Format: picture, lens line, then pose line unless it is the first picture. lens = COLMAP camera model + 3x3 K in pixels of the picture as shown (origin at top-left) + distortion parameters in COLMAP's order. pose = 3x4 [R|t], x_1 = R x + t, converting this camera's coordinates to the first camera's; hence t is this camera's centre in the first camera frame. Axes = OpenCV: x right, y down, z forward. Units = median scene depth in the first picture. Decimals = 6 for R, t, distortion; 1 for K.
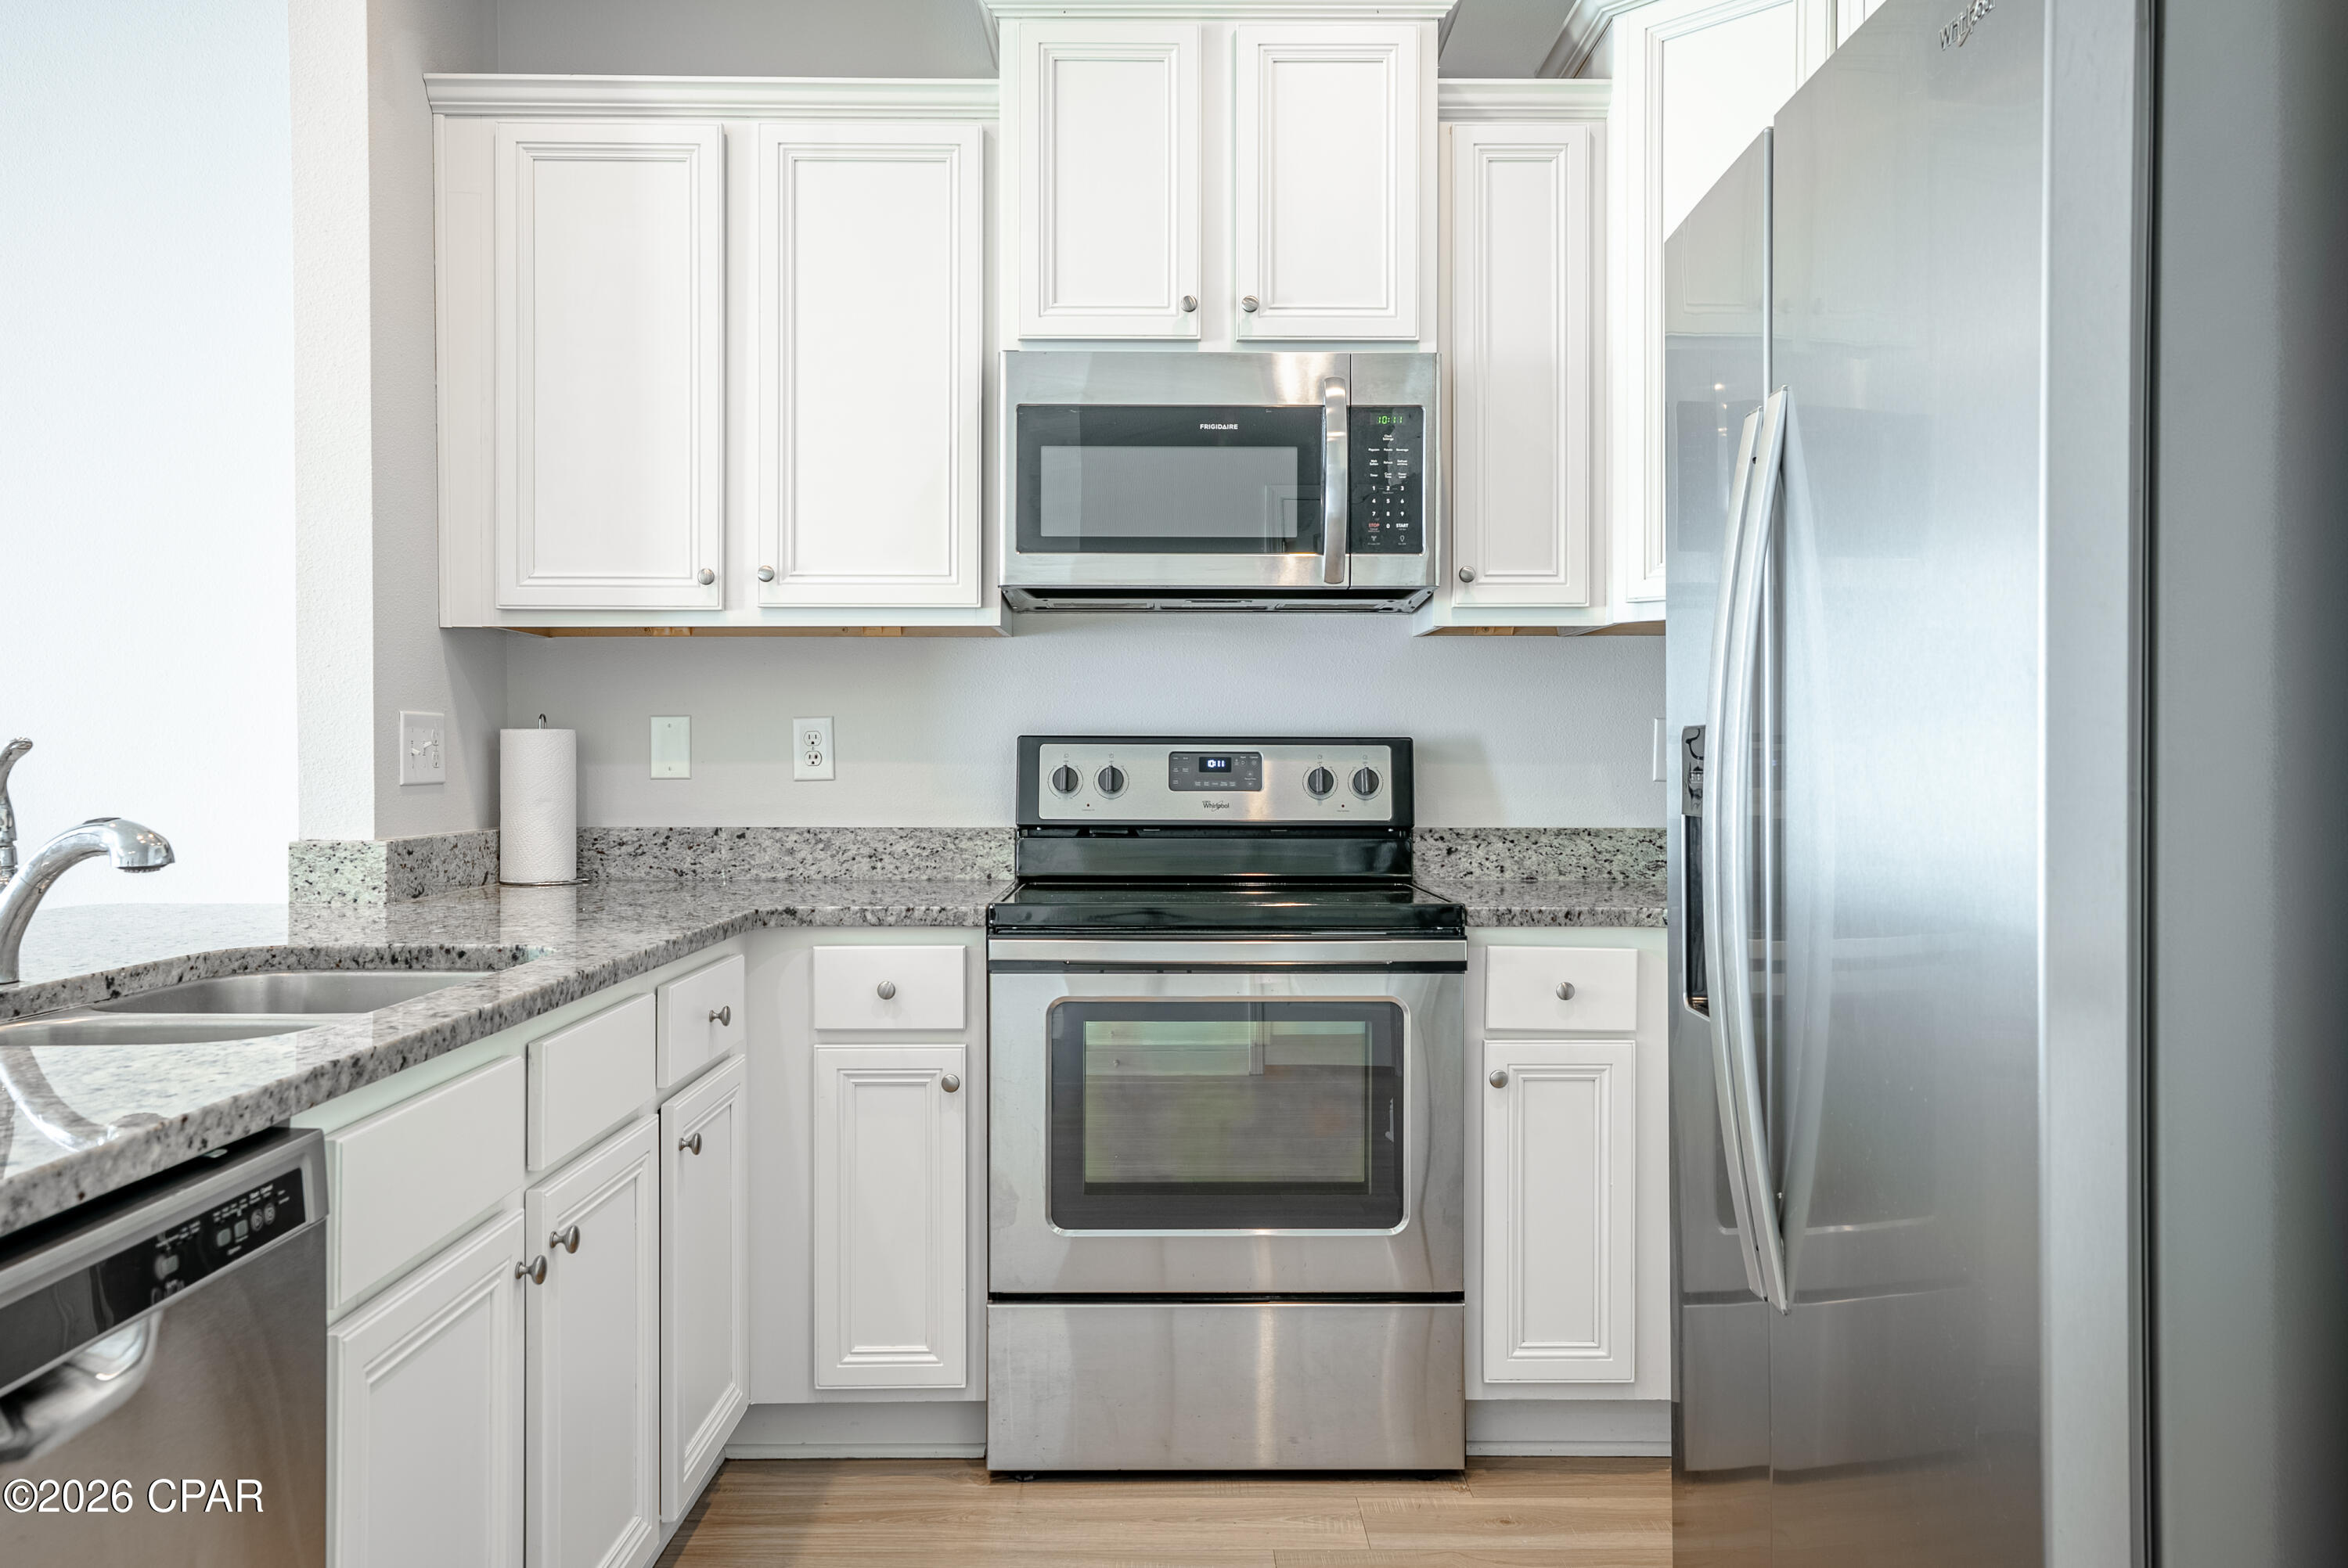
lens RADIAL K [[1751.1, 0, 1174.3], [0, 1751.1, 751.5], [0, 0, 1]] dist [0.028953, 0.000444]
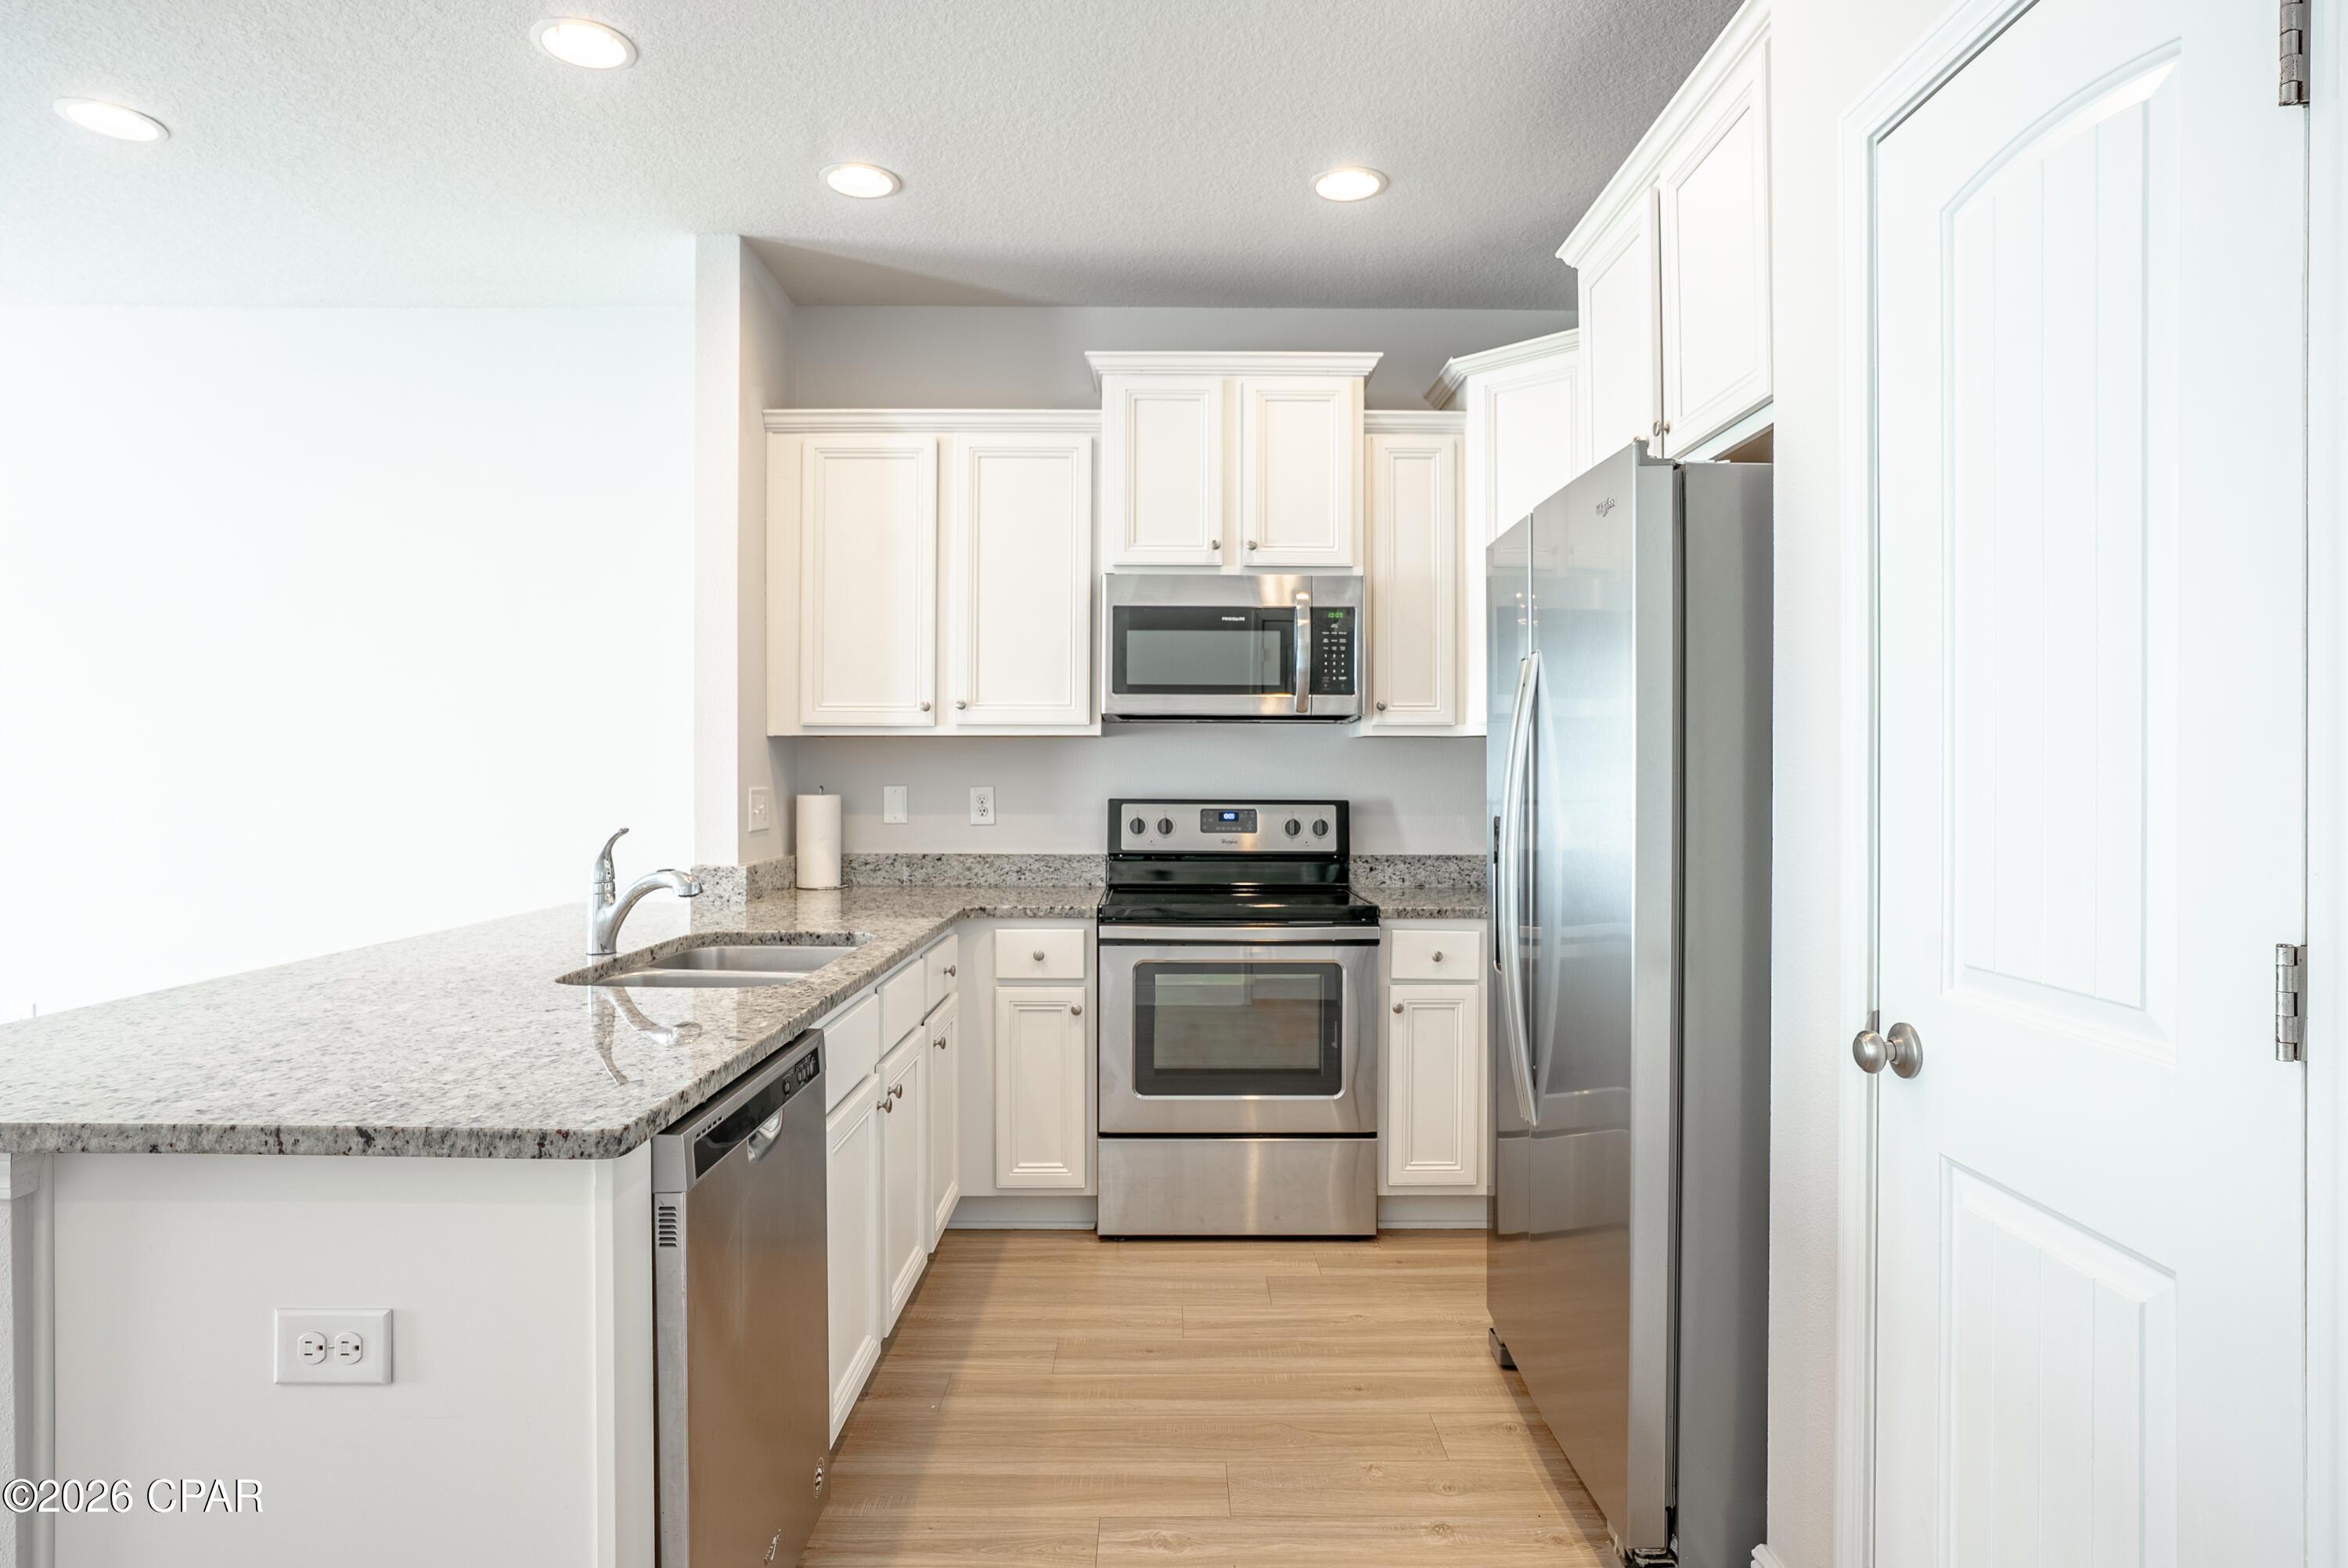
lens RADIAL K [[1303.2, 0, 1177.6], [0, 1303.2, 764.7], [0, 0, 1]] dist [-0.023671, 0.000808]
pose [[0.999996, 0.002313, 0.001391, -0.029179], [-0.002312, 0.999997, -0.000718, -0.044731], [-0.001393, 0.000715, 0.999999, -0.243927]]
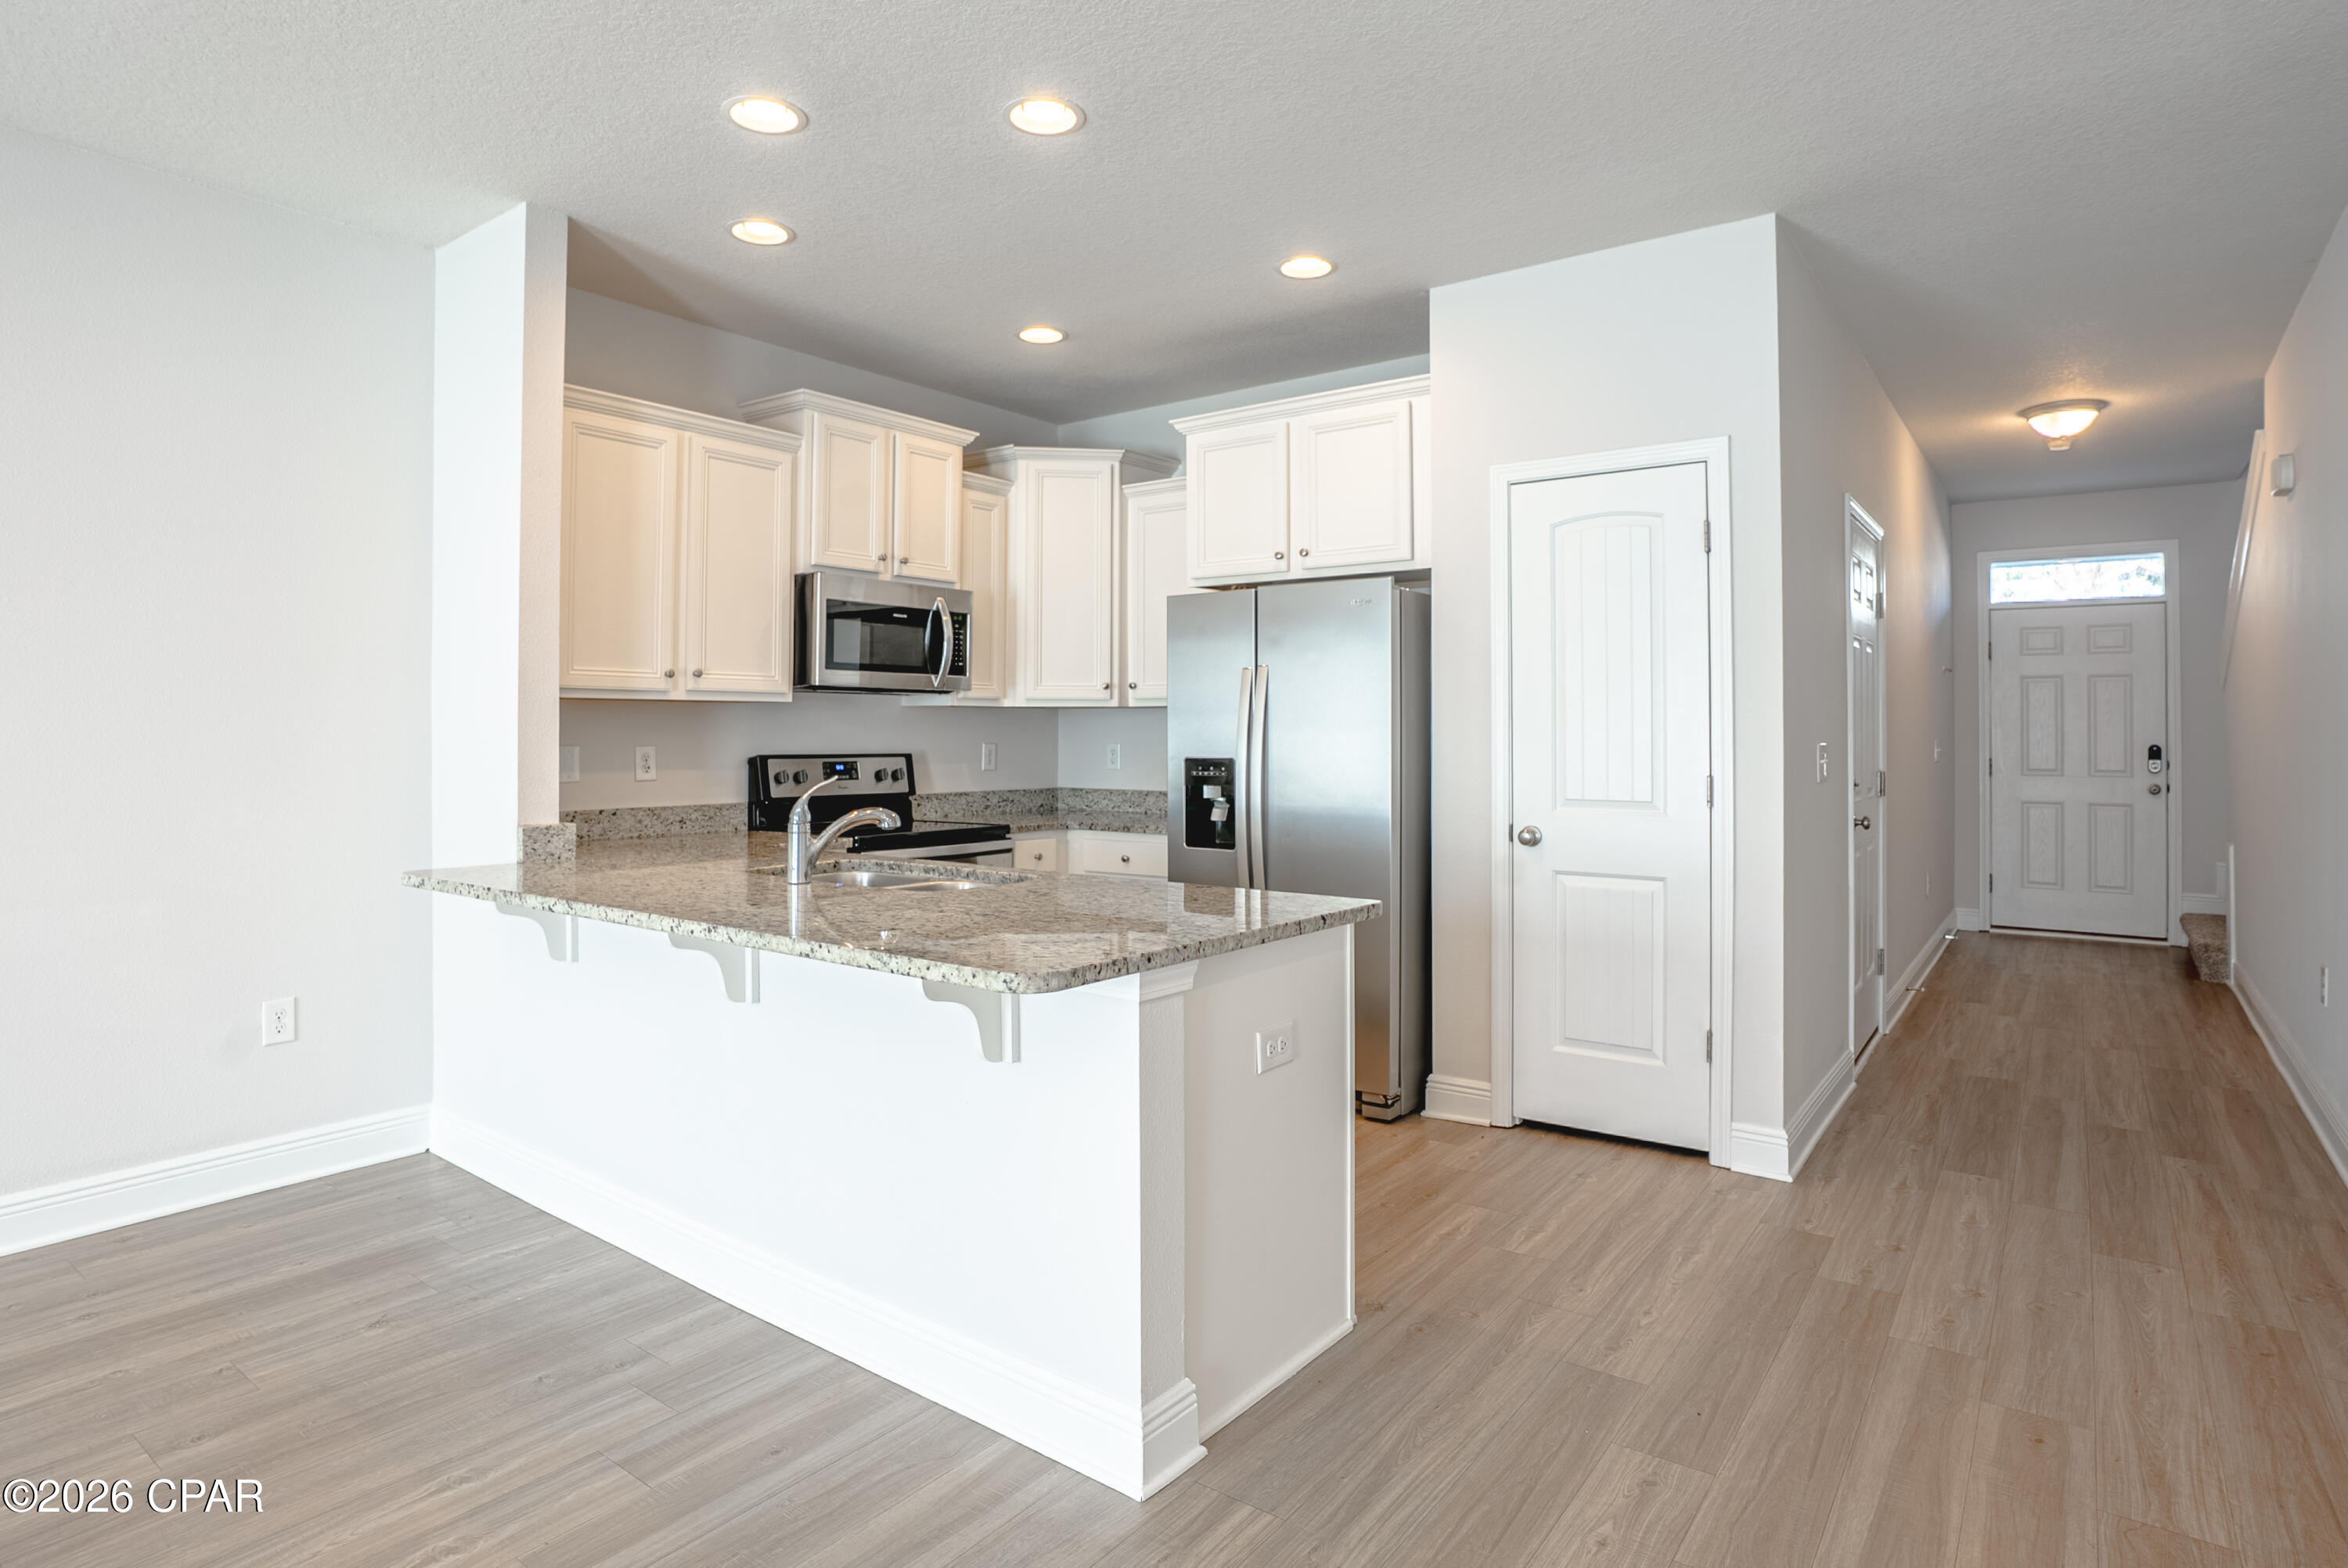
lens RADIAL K [[1269.5, 0, 1171.5], [0, 1269.5, 698.7], [0, 0, 1]] dist [-0.035142, 0.000311]
pose [[0.607349, 0.021165, 0.794154, -1.025645], [-0.003492, 0.999707, -0.023972, -0.043634], [-0.794428, 0.011786, 0.607244, -0.237101]]
